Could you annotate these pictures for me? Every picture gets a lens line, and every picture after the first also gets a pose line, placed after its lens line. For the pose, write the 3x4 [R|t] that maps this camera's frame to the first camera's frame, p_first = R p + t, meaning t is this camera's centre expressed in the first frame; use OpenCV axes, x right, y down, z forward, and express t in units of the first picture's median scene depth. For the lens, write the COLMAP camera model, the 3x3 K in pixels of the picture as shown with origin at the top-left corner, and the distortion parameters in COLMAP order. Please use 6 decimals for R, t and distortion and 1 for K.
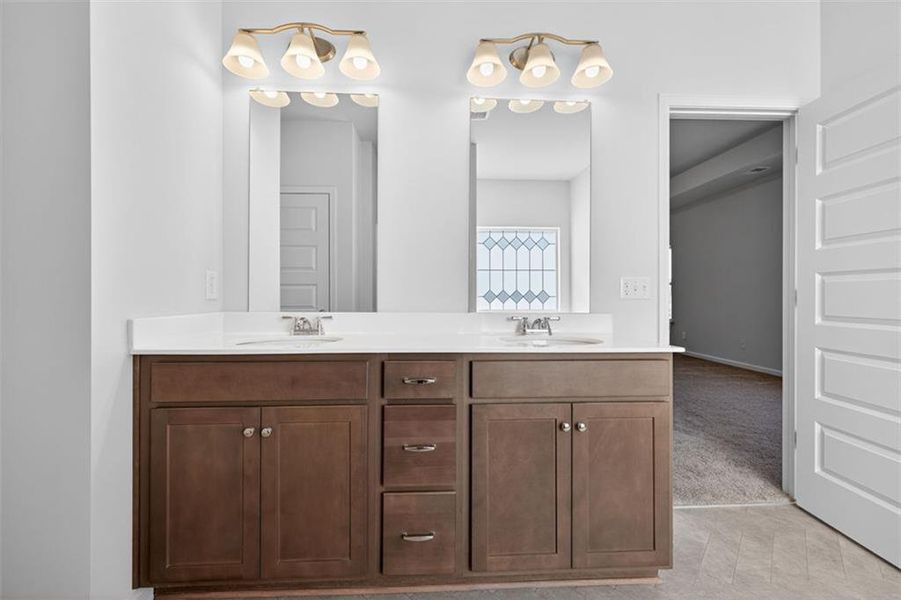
lens RADIAL K [[386.4, 0, 454.3], [0, 386.4, 296.1], [0, 0, 1]] dist [0.009242, -0.000095]
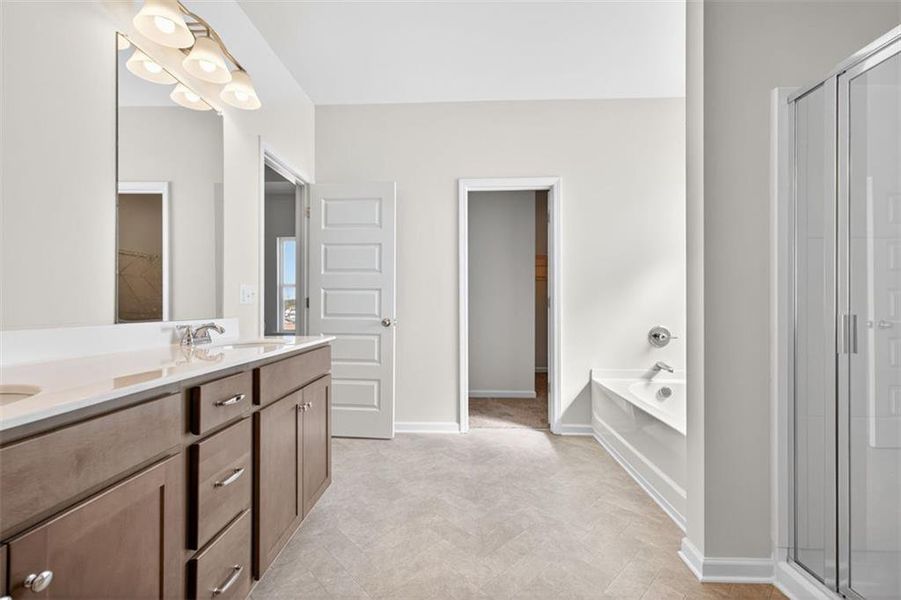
lens RADIAL K [[381.0, 0, 452.4], [0, 381.0, 302.0], [0, 0, 1]] dist [0.006665, -0.000052]
pose [[0.087093, 0.000486, 0.996200, -0.673751], [0.003213, 0.999995, -0.000769, 0.003226], [-0.996195, 0.003268, 0.087091, 0.321282]]
